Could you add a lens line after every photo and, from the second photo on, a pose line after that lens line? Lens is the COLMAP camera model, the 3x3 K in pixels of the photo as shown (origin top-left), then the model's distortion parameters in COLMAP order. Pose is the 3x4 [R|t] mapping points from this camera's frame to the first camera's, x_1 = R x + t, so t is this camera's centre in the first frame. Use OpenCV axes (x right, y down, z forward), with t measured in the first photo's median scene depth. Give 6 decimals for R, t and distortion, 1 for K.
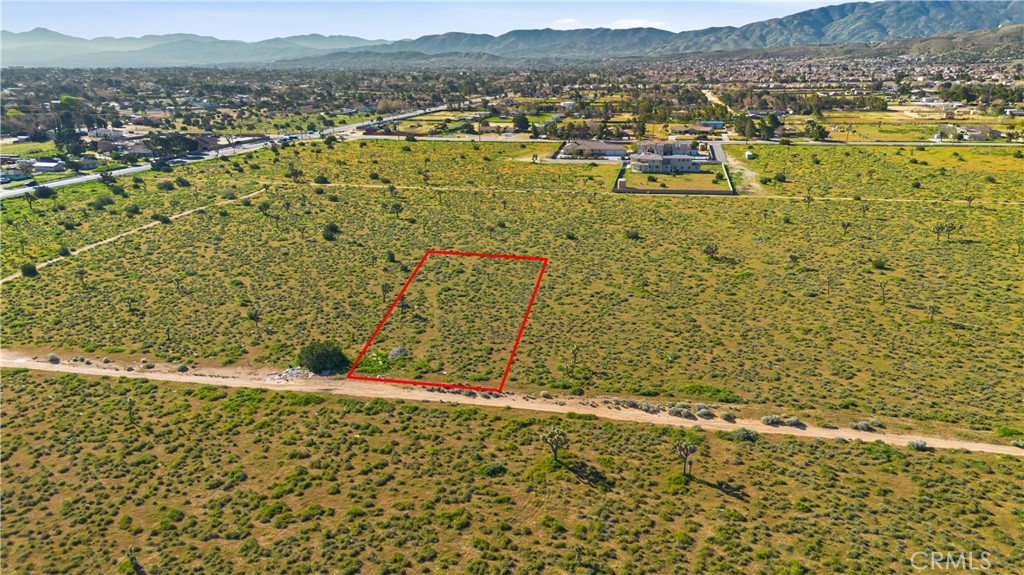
lens RADIAL K [[720.7, 0, 519.4], [0, 720.7, 289.2], [0, 0, 1]] dist [0.068437, -0.032588]
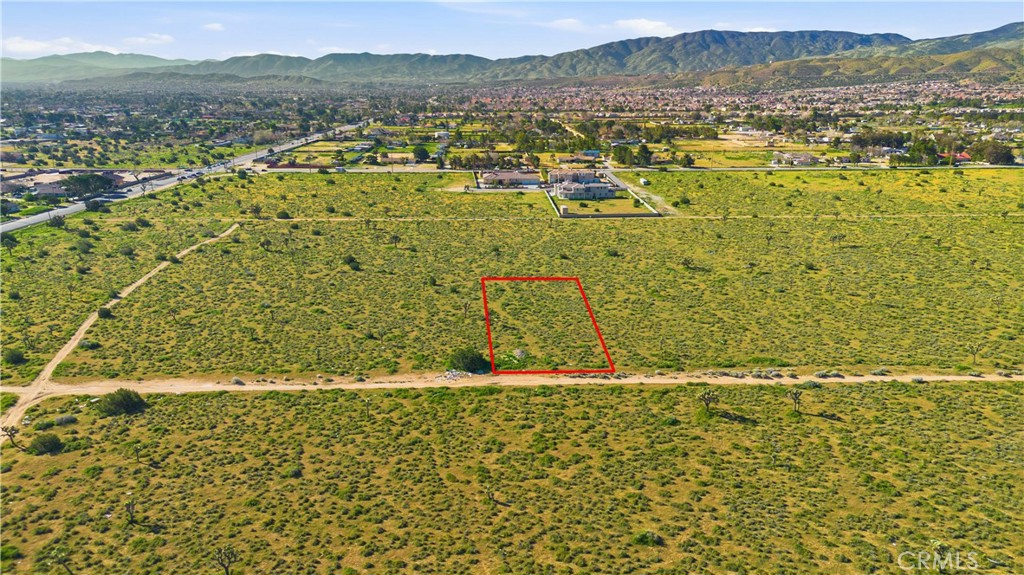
lens RADIAL K [[720.7, 0, 519.4], [0, 720.7, 289.2], [0, 0, 1]] dist [0.068437, -0.032588]
pose [[0.971114, -0.057877, 0.231489, -0.113966], [0.064880, 0.997634, -0.022748, 0.001042], [-0.229624, 0.037110, 0.972572, -0.056041]]
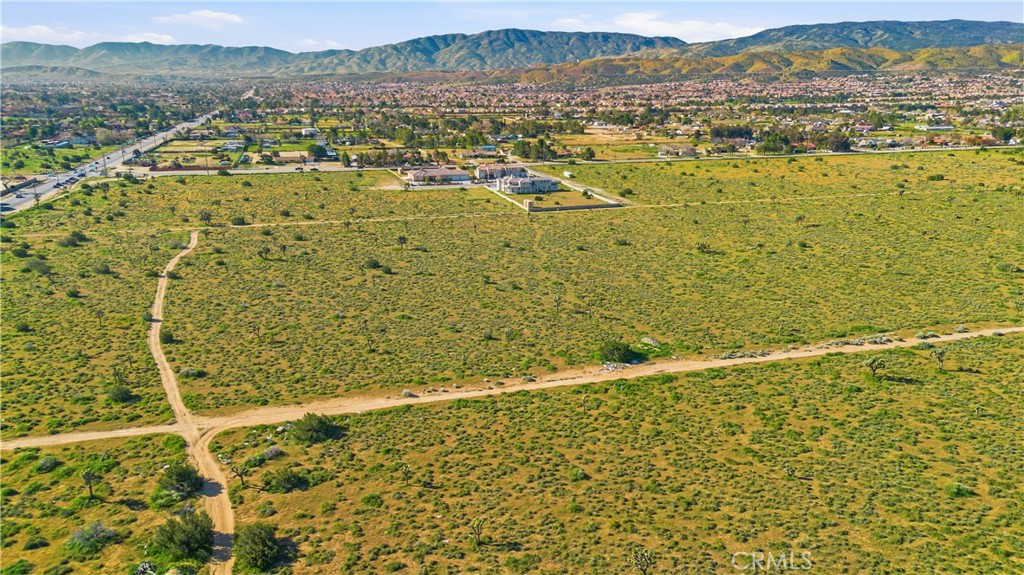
lens RADIAL K [[720.7, 0, 519.4], [0, 720.7, 289.2], [0, 0, 1]] dist [0.068437, -0.032588]
pose [[0.878230, -0.122922, 0.462172, -0.240166], [0.134865, 0.990837, 0.007256, -0.011429], [-0.458829, 0.055958, 0.886761, -0.008828]]
